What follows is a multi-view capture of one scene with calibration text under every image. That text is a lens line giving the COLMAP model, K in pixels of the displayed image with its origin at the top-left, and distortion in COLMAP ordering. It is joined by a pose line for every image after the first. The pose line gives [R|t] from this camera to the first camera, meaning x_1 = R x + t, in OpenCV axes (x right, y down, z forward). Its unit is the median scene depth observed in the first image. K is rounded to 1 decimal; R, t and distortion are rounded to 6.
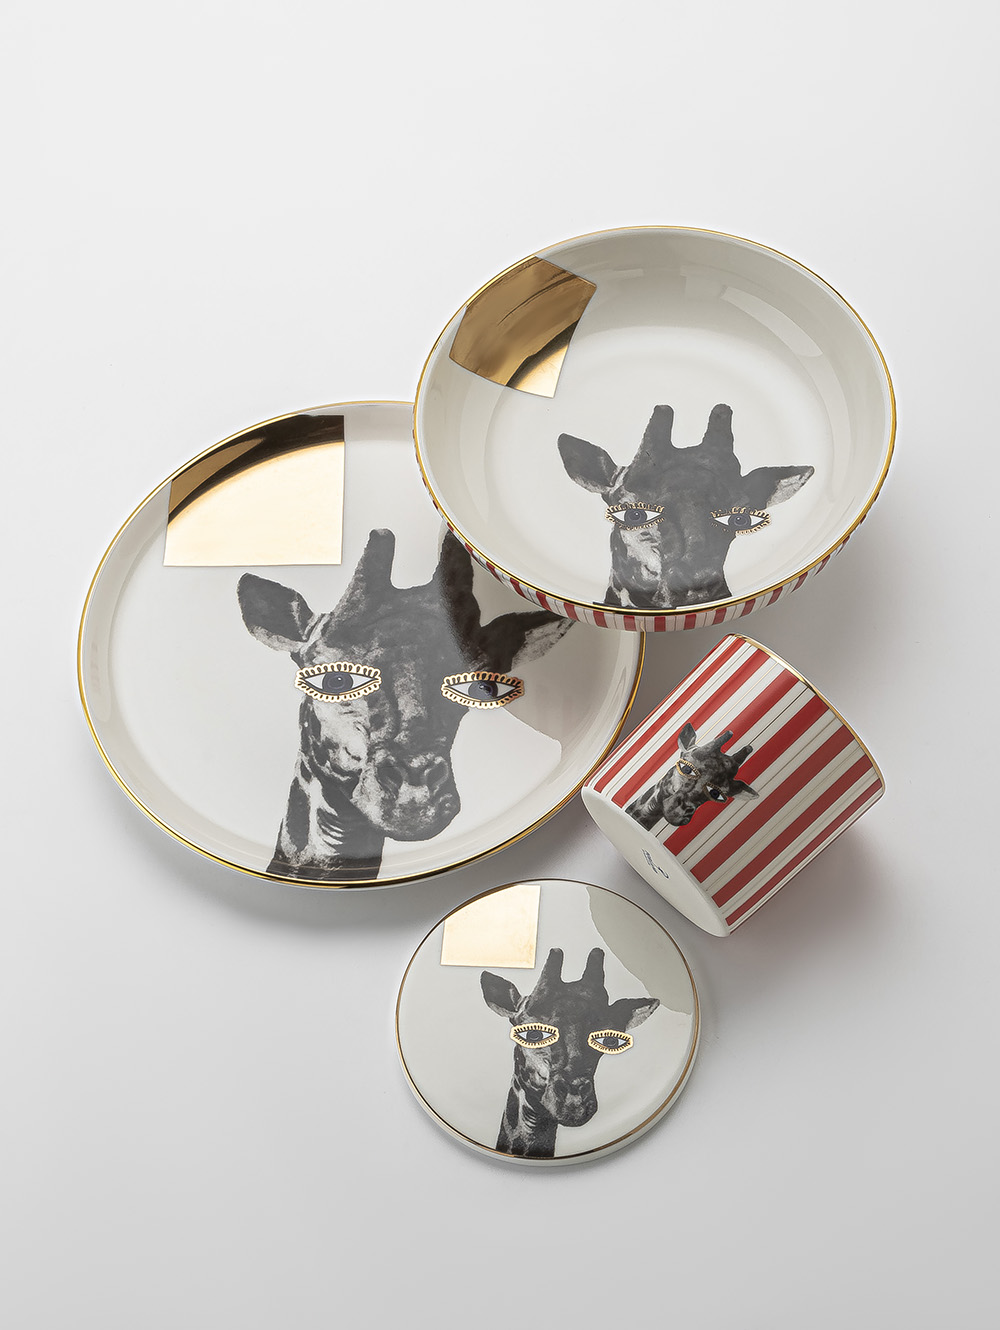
lens RADIAL K [[2399.9, 0, 500.0], [0, 2399.9, 665.0], [0, 0, 1]] dist [0.002814, 0.001686]
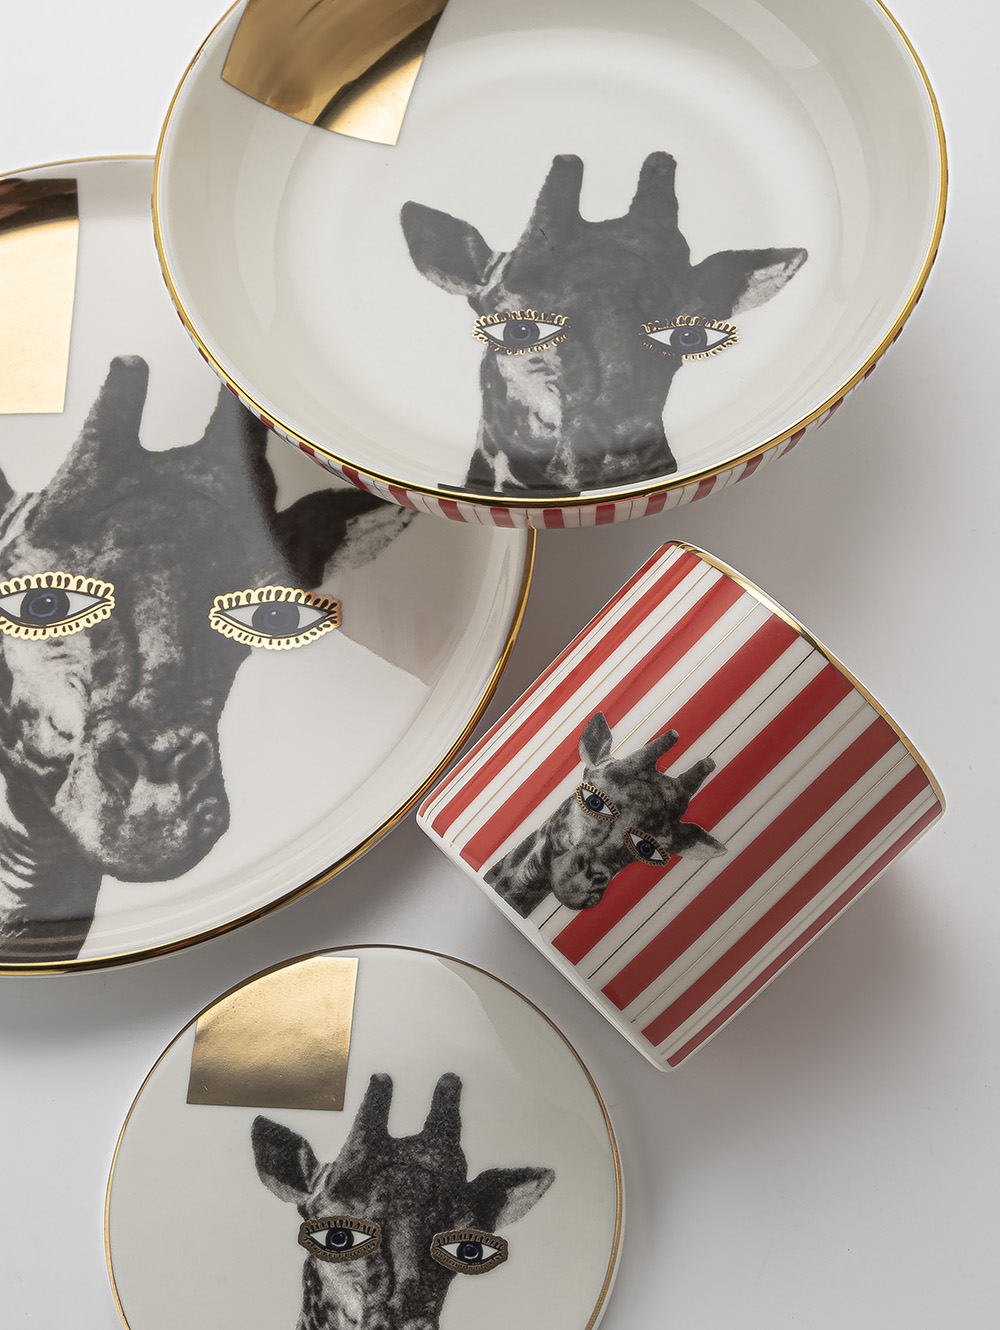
lens RADIAL K [[1935.0, 0, 501.3], [0, 1935.0, 592.7], [0, 0, 1]] dist [-0.011043, 0.007033]
pose [[0.999926, -0.011496, 0.004073, 0.049844], [0.011131, 0.996696, 0.080451, -0.036109], [-0.004984, -0.080400, 0.996750, 0.508866]]
